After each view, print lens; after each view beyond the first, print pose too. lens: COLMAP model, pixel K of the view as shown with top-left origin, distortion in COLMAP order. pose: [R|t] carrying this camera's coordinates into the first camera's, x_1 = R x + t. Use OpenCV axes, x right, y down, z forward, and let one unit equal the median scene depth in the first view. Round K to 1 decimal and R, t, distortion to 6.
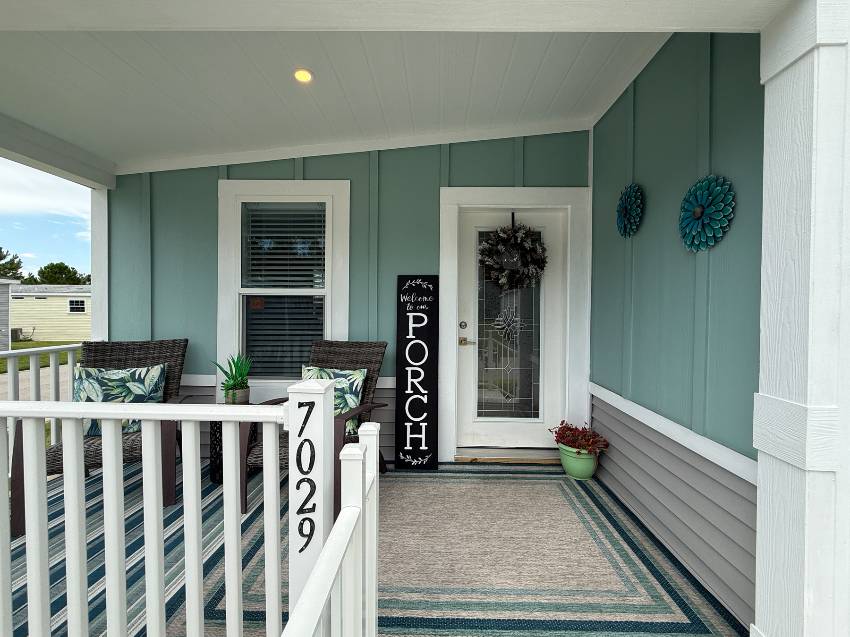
lens RADIAL K [[340.5, 0, 447.5], [0, 340.5, 314.7], [0, 0, 1]] dist [0.001968, 0.000613]
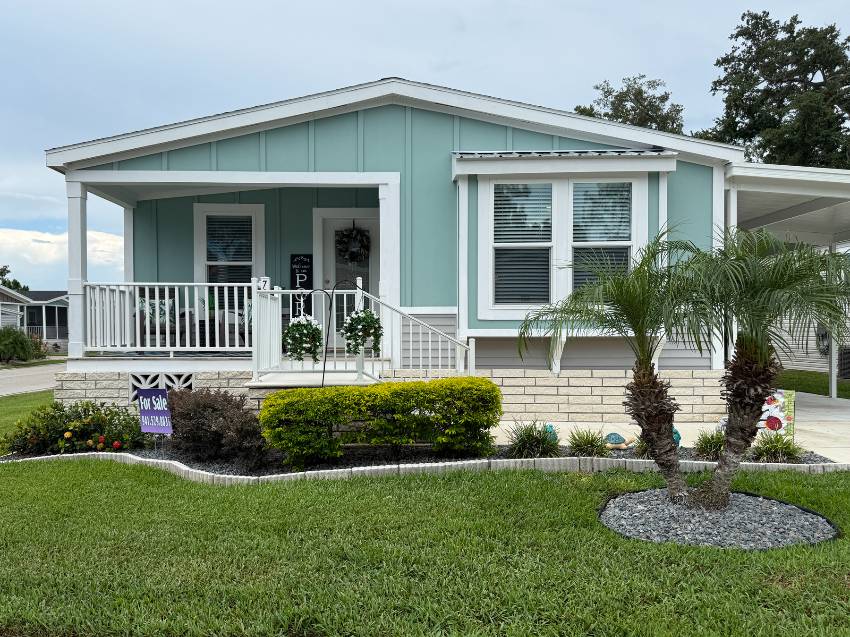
lens RADIAL K [[650.6, 0, 421.2], [0, 650.6, 327.3], [0, 0, 1]] dist [0.055051, -0.048967]
pose [[0.999900, -0.006899, -0.012307, 0.615356], [0.006665, 0.999799, -0.018902, 0.361189], [0.012435, 0.018819, 0.999746, -2.583922]]
